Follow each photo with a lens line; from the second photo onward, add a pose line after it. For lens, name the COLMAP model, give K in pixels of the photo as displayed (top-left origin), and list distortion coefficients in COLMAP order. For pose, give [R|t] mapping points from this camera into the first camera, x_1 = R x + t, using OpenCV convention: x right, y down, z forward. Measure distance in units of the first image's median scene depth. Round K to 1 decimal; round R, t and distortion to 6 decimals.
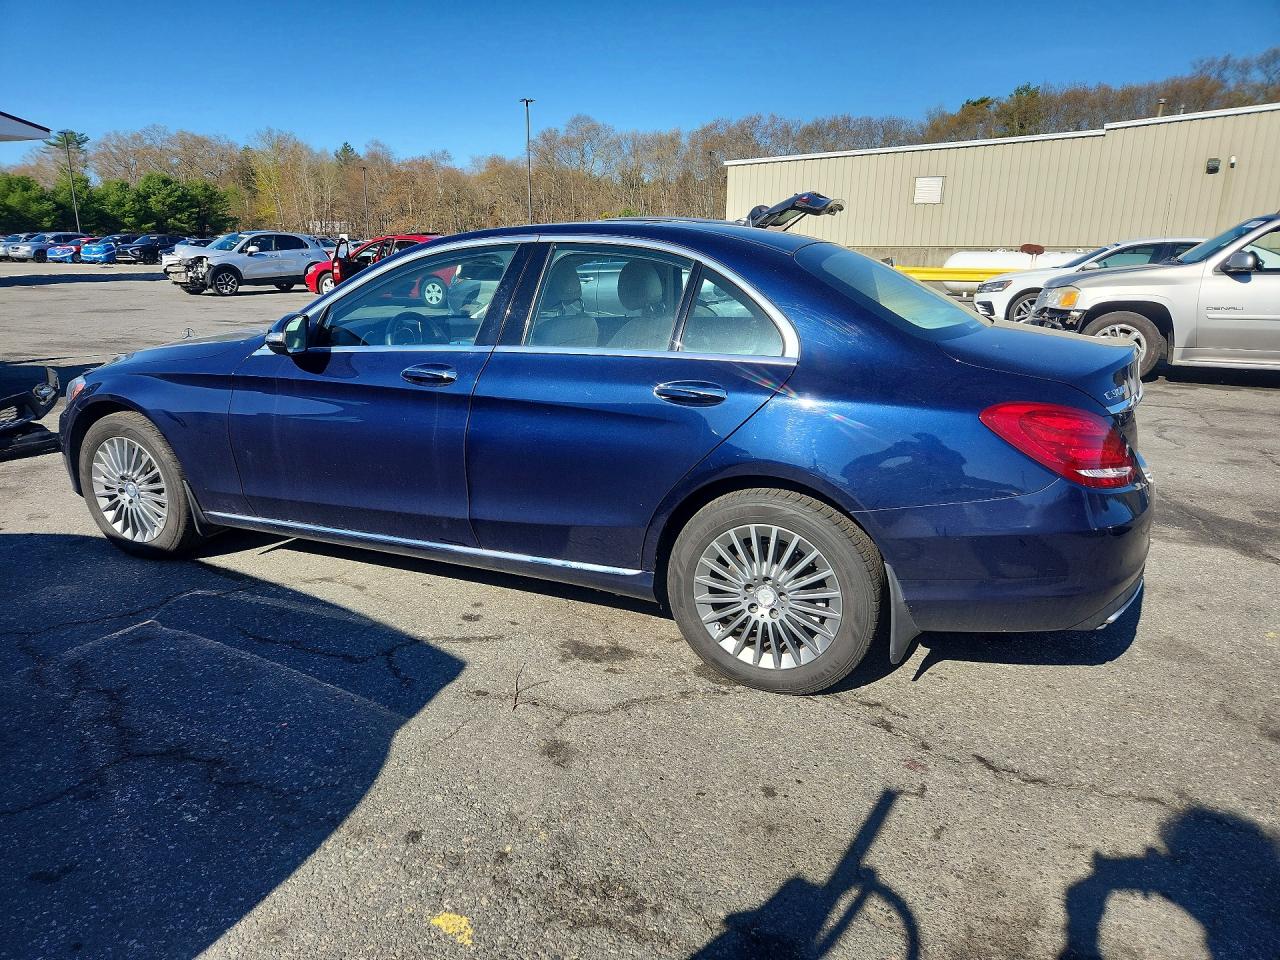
lens RADIAL K [[877.4, 0, 633.3], [0, 877.4, 486.2], [0, 0, 1]] dist [0.063872, -0.057978]
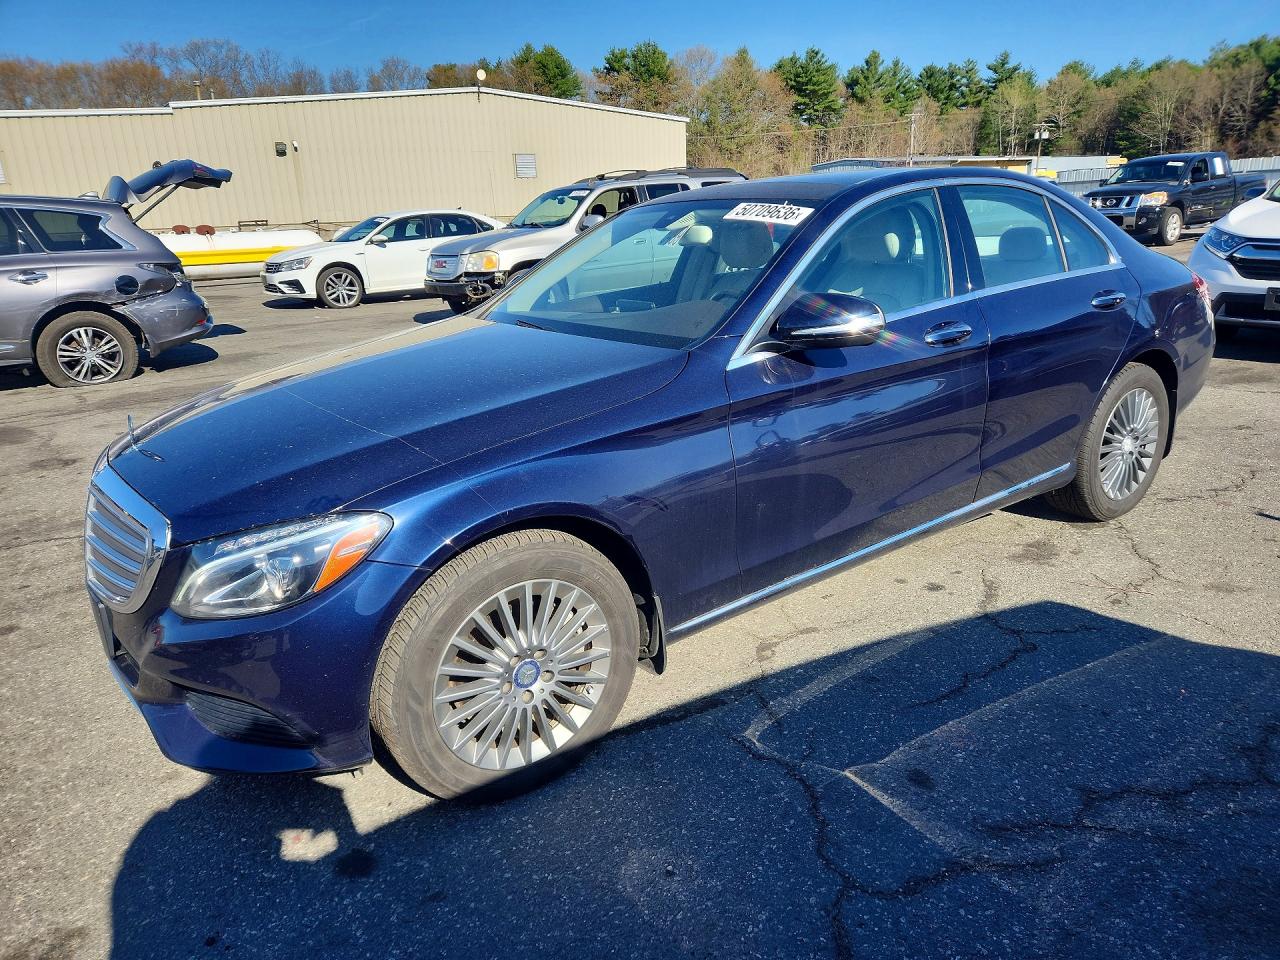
lens RADIAL K [[877.4, 0, 633.3], [0, 877.4, 486.2], [0, 0, 1]] dist [0.063872, -0.057978]
pose [[0.477526, -0.288692, 0.829835, -0.376541], [0.276543, 0.945860, 0.169920, -0.070480], [-0.833962, 0.148344, 0.531509, 0.255641]]
